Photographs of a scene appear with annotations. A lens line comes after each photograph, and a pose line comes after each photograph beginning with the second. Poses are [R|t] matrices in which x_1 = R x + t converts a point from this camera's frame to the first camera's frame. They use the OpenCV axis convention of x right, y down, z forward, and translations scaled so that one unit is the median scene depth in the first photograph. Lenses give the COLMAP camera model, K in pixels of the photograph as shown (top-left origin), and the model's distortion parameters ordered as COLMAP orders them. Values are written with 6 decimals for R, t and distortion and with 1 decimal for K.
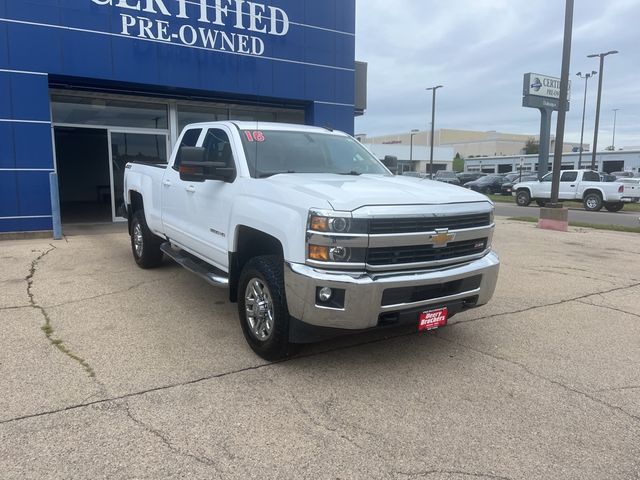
lens RADIAL K [[487.7, 0, 318.6], [0, 487.7, 240.2], [0, 0, 1]] dist [0.054179, -0.053369]
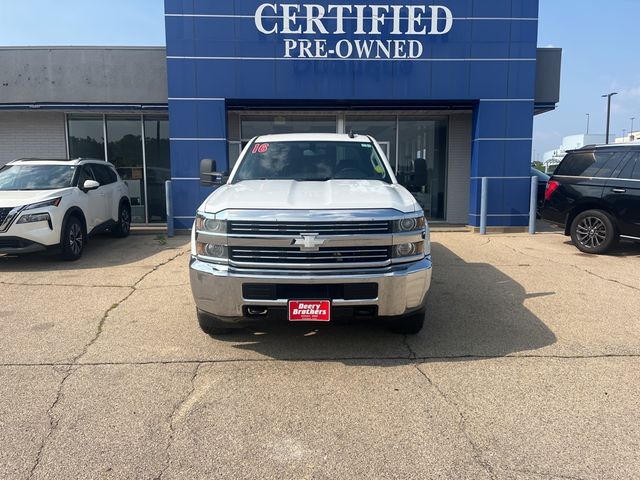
lens RADIAL K [[487.7, 0, 318.2], [0, 487.7, 239.4], [0, 0, 1]] dist [0.054179, -0.053369]
pose [[0.869441, 0.049741, -0.491527, 0.478410], [-0.055857, 0.998436, 0.002237, -0.018707], [0.490870, 0.025510, 0.870859, 0.145518]]
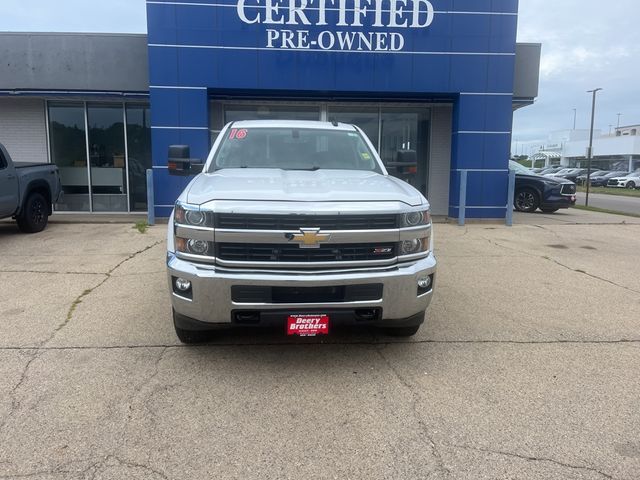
lens RADIAL K [[487.7, 0, 320.7], [0, 487.7, 234.9], [0, 0, 1]] dist [0.054179, -0.053369]
pose [[0.880977, 0.061765, -0.469111, 0.526779], [-0.065069, 0.997839, 0.009183, -0.015340], [0.468664, 0.022435, 0.883092, 0.148922]]
